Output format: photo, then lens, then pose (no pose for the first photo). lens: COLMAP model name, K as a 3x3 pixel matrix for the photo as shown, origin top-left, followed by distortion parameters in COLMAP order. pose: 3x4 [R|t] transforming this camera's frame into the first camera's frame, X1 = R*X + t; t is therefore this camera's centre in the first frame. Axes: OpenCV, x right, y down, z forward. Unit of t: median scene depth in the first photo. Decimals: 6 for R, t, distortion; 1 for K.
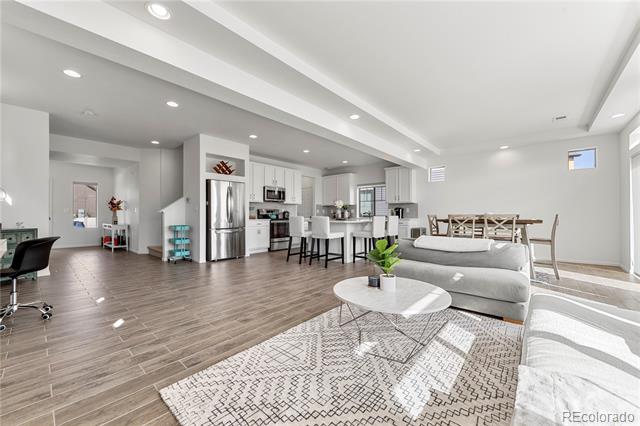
lens RADIAL K [[249.7, 0, 317.0], [0, 249.7, 215.7], [0, 0, 1]] dist [0.010772, -0.002627]
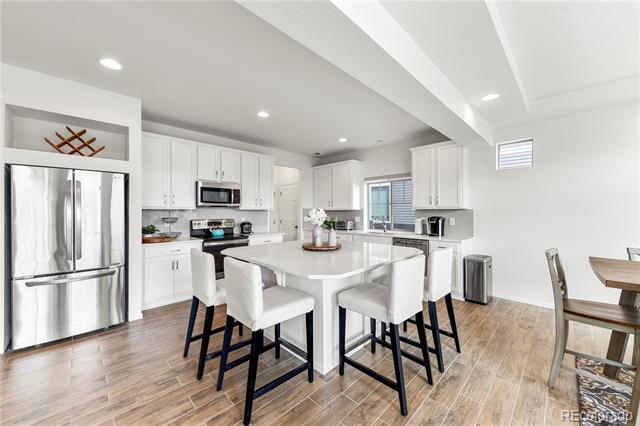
lens RADIAL K [[249.7, 0, 317.1], [0, 249.7, 210.0], [0, 0, 1]] dist [0.010772, -0.002627]
pose [[0.998208, -0.001958, -0.059813, 0.115108], [0.001280, 0.999934, -0.011374, -0.052436], [0.059831, 0.011277, 0.998145, 0.522634]]
